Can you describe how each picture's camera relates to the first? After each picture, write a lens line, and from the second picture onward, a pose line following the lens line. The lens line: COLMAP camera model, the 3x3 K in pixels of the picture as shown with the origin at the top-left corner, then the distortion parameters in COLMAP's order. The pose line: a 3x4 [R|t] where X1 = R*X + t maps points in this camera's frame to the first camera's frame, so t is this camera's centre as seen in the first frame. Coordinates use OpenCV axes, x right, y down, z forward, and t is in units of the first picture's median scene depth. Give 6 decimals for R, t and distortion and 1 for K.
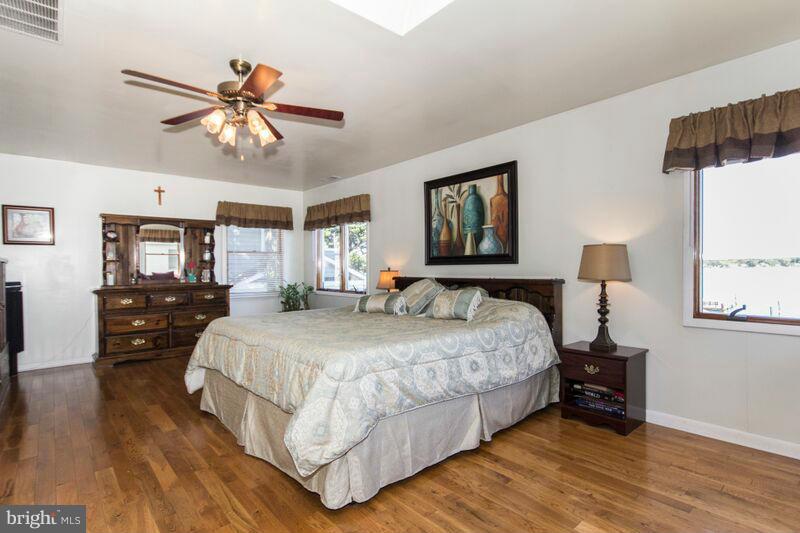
lens RADIAL K [[421.8, 0, 408.7], [0, 421.8, 266.3], [0, 0, 1]] dist [0.001790, 0.000307]
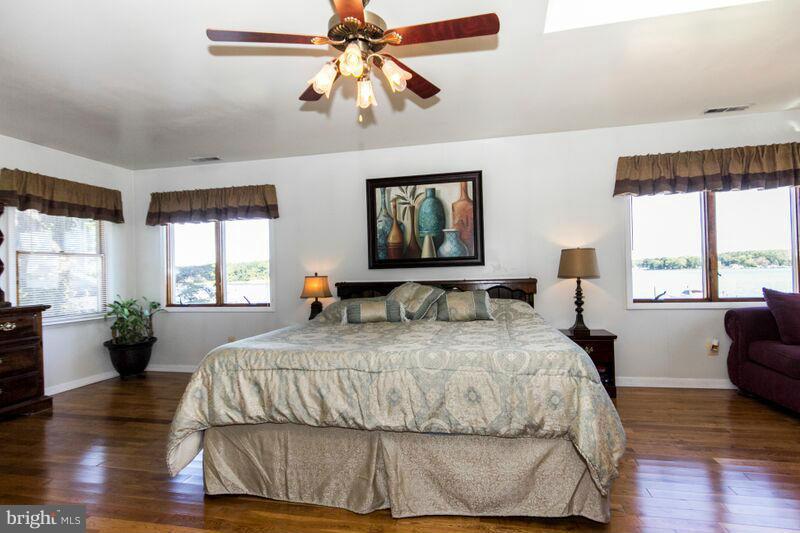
lens RADIAL K [[421.8, 0, 401.4], [0, 421.8, 267.9], [0, 0, 1]] dist [0.001790, 0.000307]
pose [[0.792096, -0.005255, 0.610374, -0.499801], [0.017159, 0.999759, -0.013660, 0.009048], [-0.610155, 0.021294, 0.791996, 0.240491]]
